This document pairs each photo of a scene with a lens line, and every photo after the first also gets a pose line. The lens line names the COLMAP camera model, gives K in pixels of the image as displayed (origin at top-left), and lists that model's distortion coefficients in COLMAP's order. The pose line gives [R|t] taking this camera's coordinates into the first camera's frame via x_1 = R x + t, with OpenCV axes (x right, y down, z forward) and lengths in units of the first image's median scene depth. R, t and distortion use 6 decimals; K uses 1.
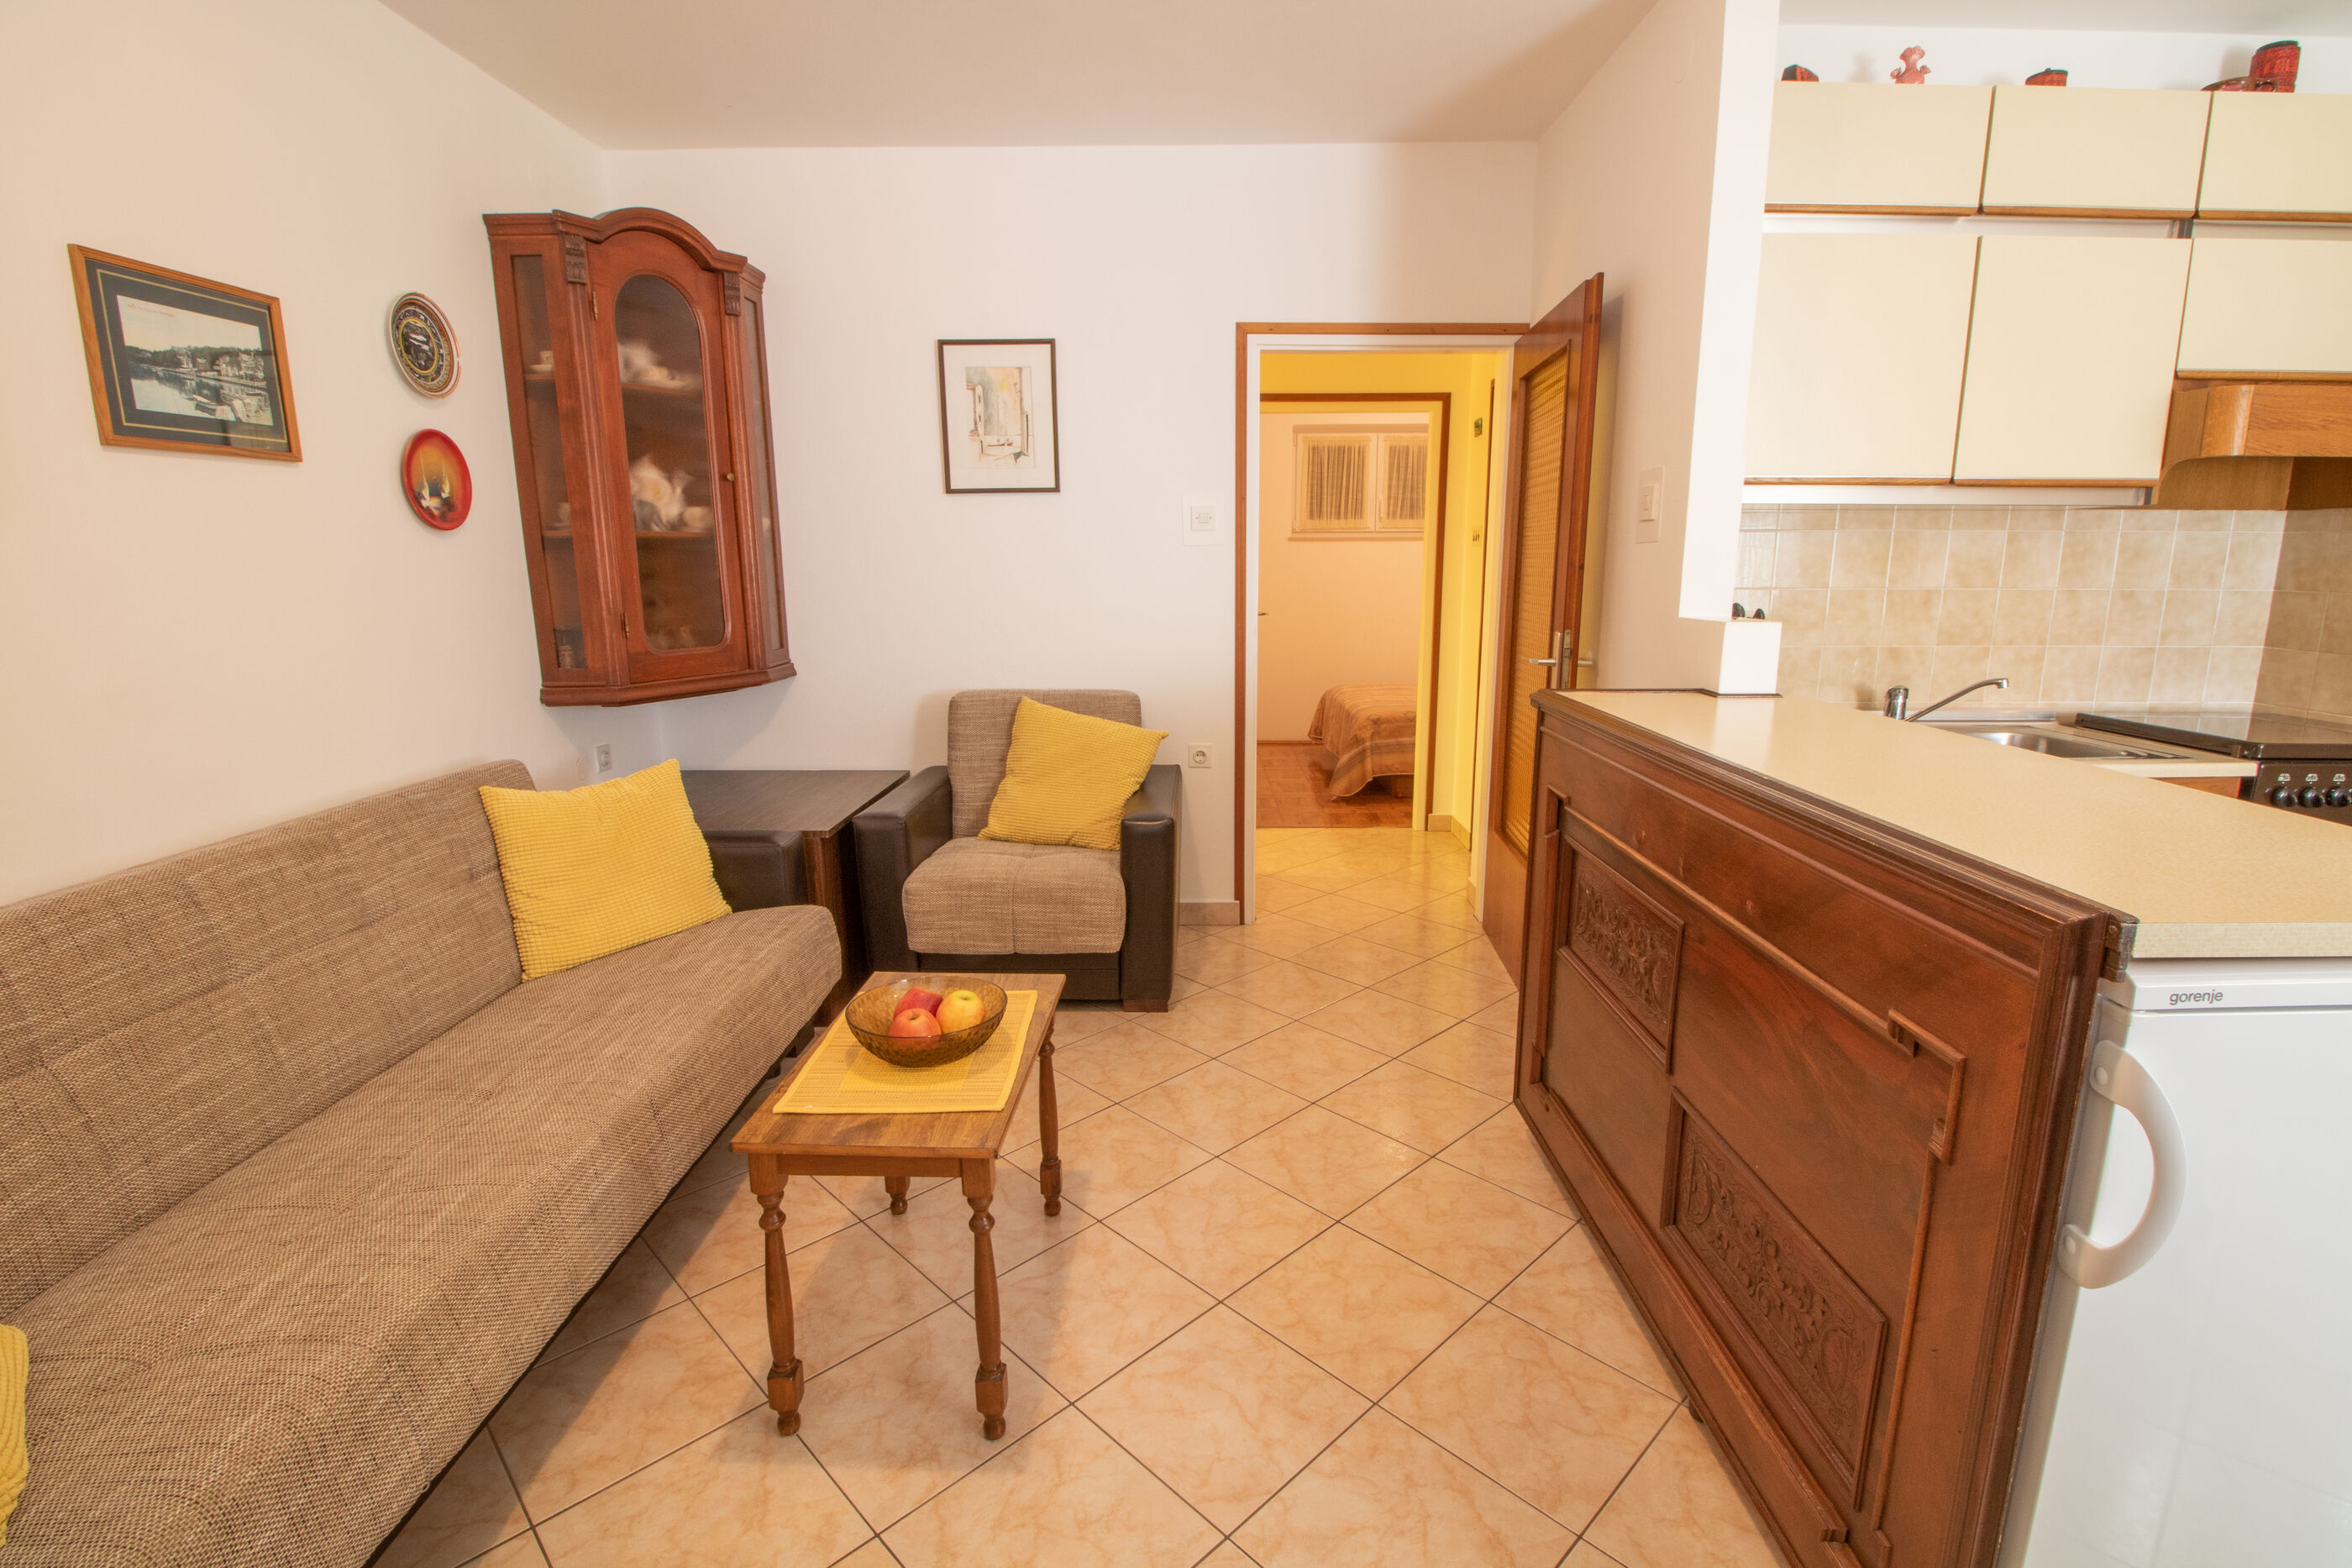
lens RADIAL K [[1086.3, 0, 1188.1], [0, 1086.3, 775.4], [0, 0, 1]] dist [-0.003611, -0.011038]
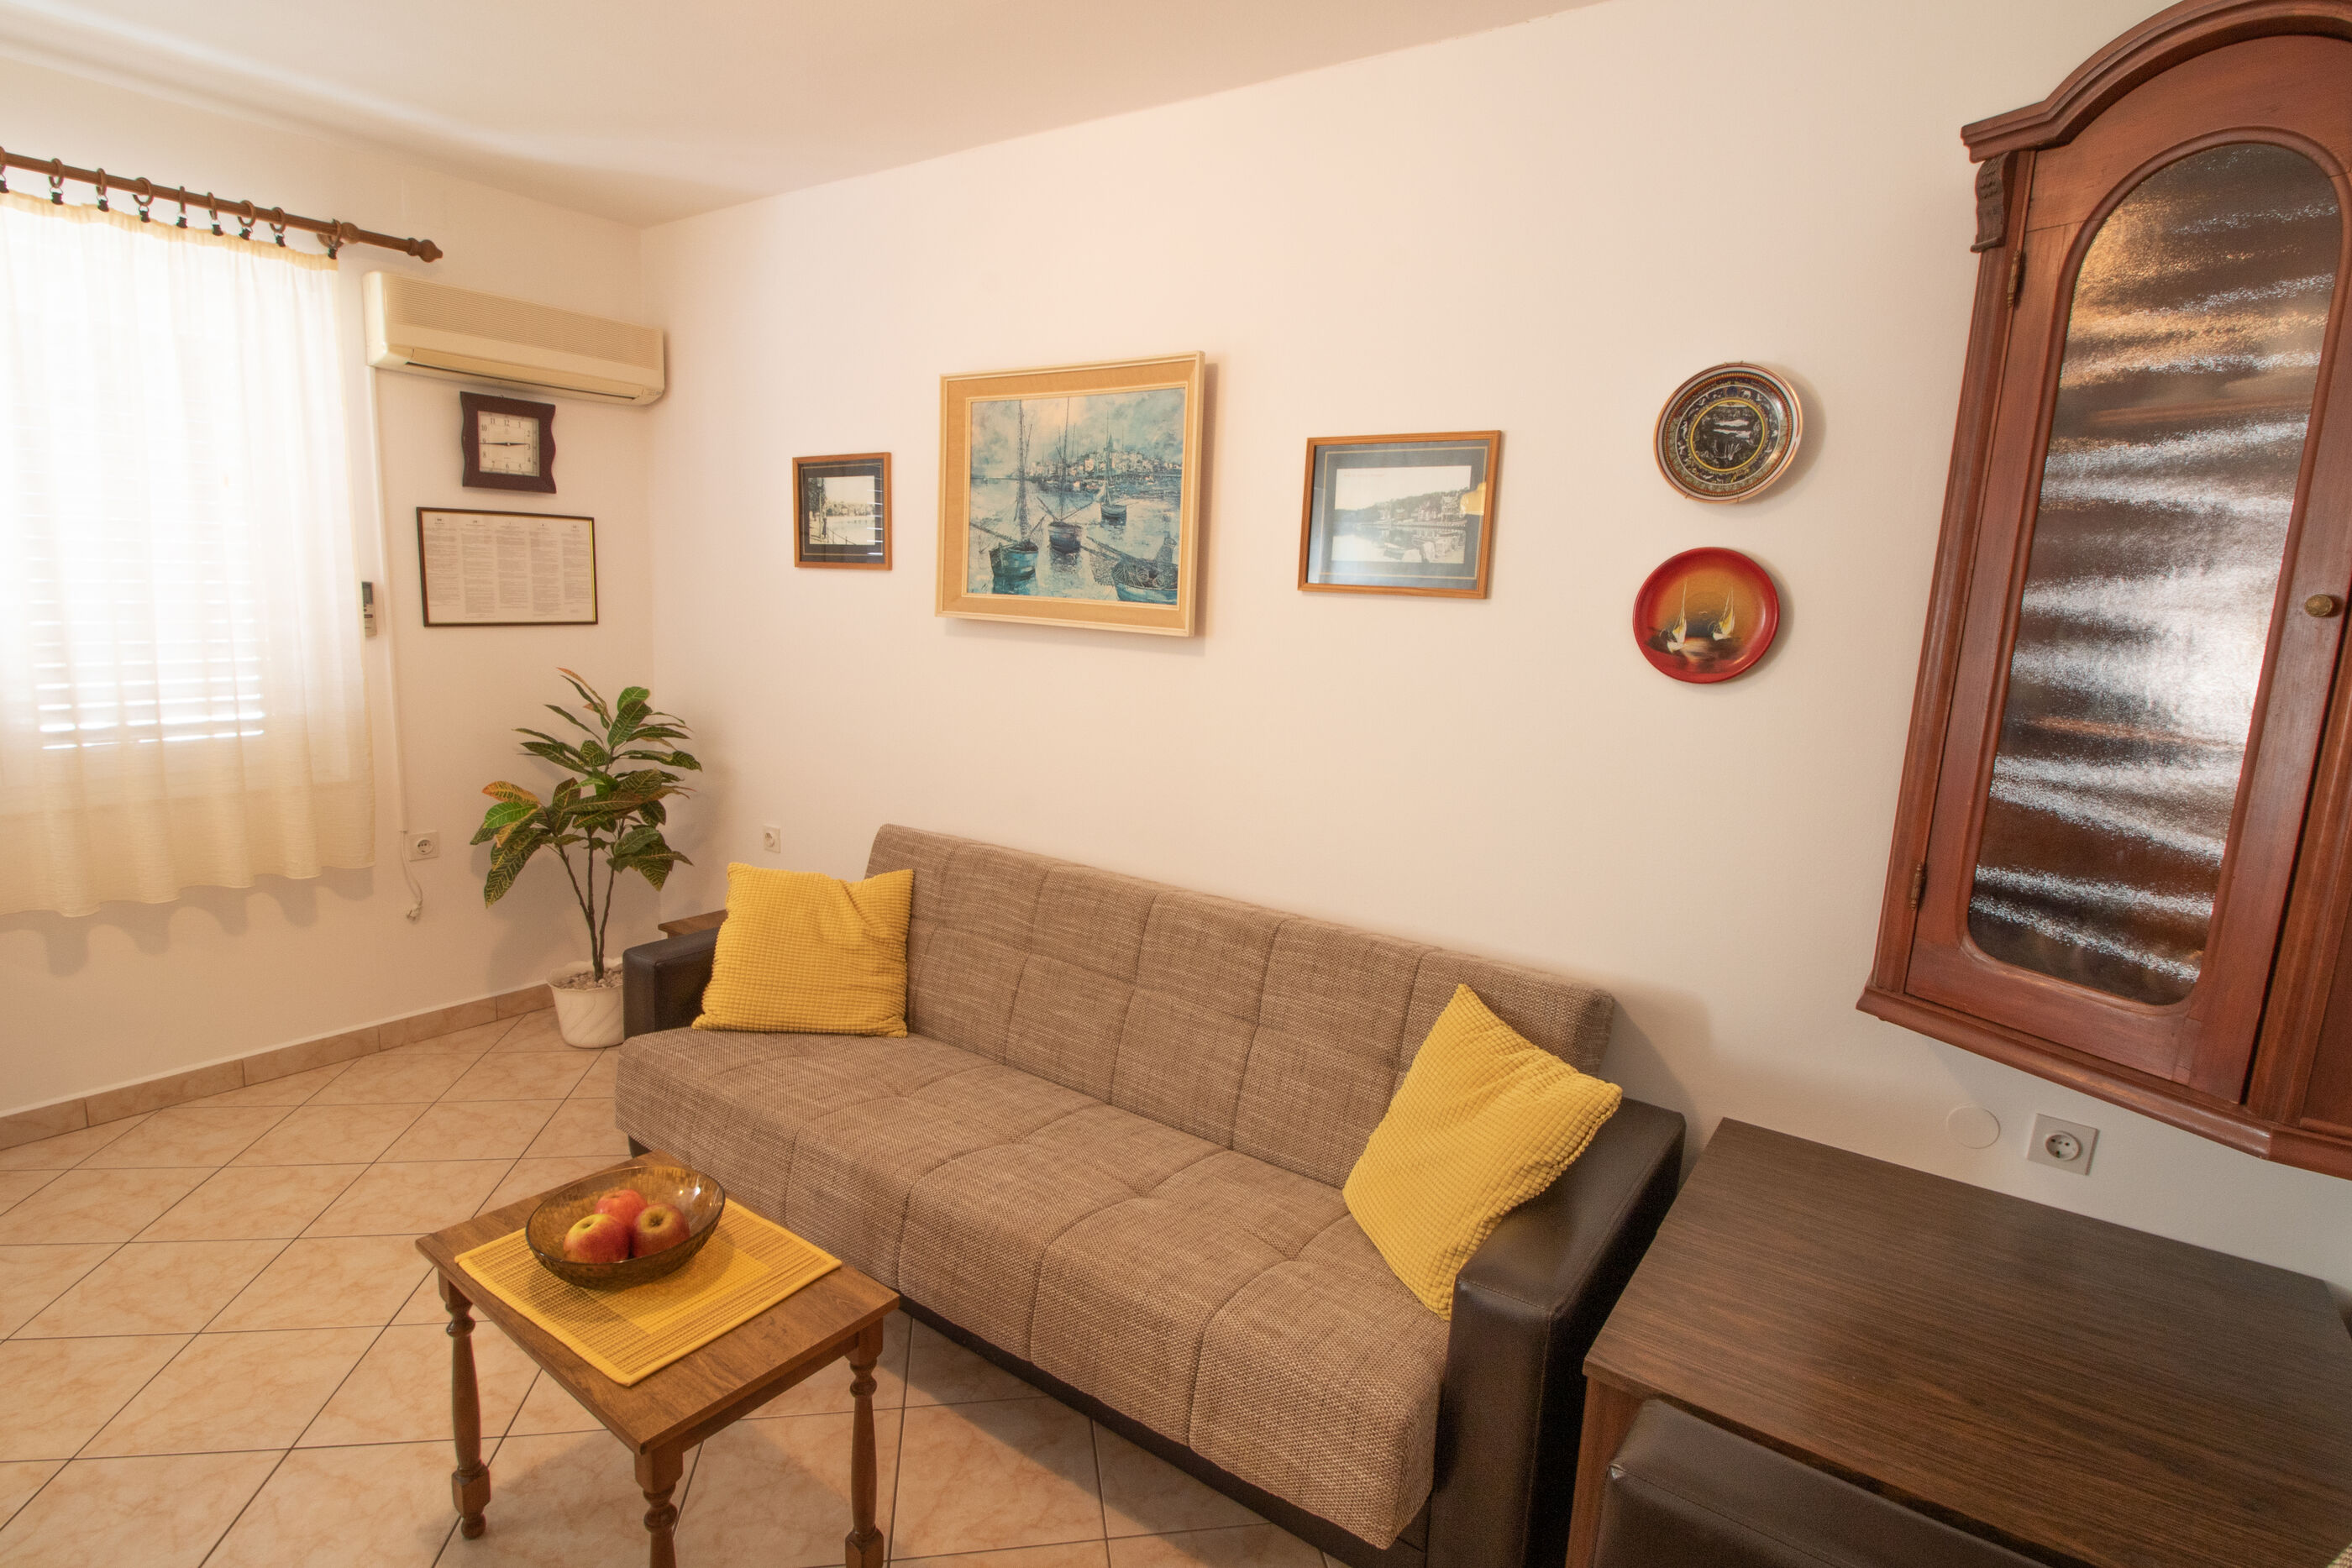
lens RADIAL K [[1159.7, 0, 1190.0], [0, 1159.7, 778.2], [0, 0, 1]] dist [0.000619, -0.013695]
pose [[-0.567961, 0.115369, -0.814930, 0.149289], [-0.206898, 0.938321, 0.277034, -0.313066], [0.796626, 0.325951, -0.509060, 1.148113]]
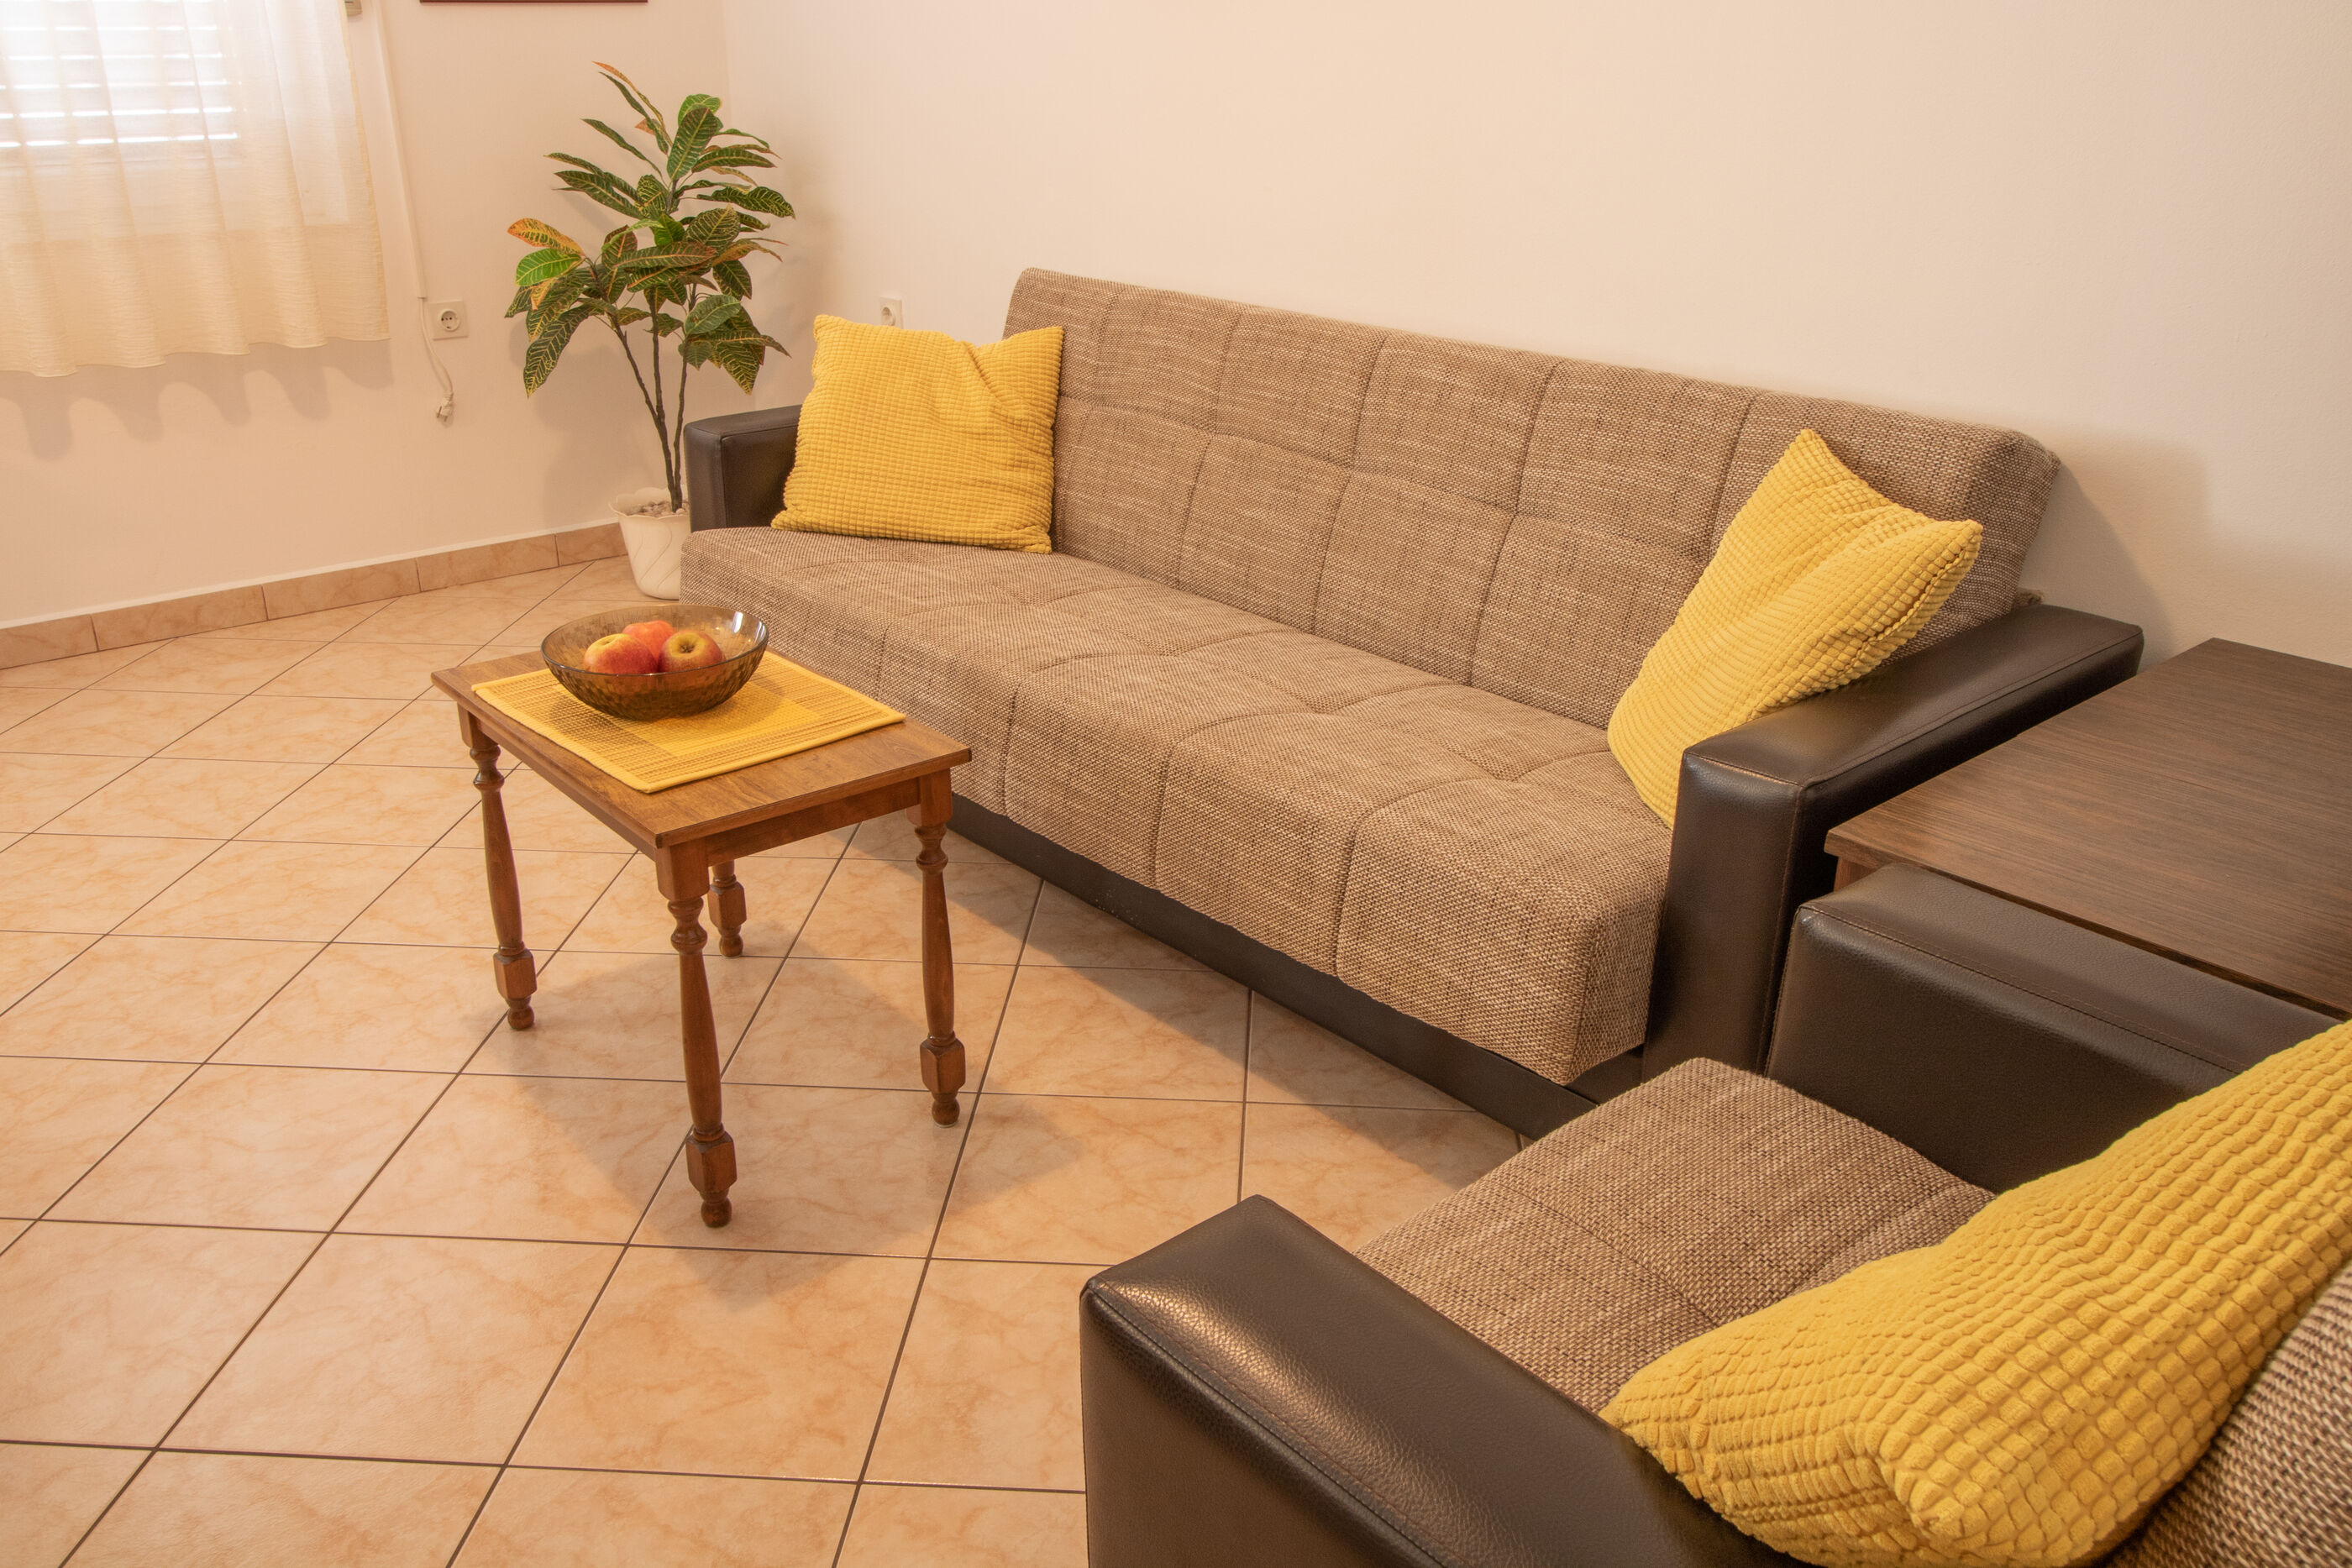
lens RADIAL K [[1844.2, 0, 1187.3], [0, 1844.2, 776.1], [0, 0, 1]] dist [0.015862, -0.009353]
pose [[-0.741942, 0.256582, -0.619426, 0.186918], [-0.135851, 0.847180, 0.513644, -0.258719], [0.656557, 0.465244, -0.593702, 1.332488]]
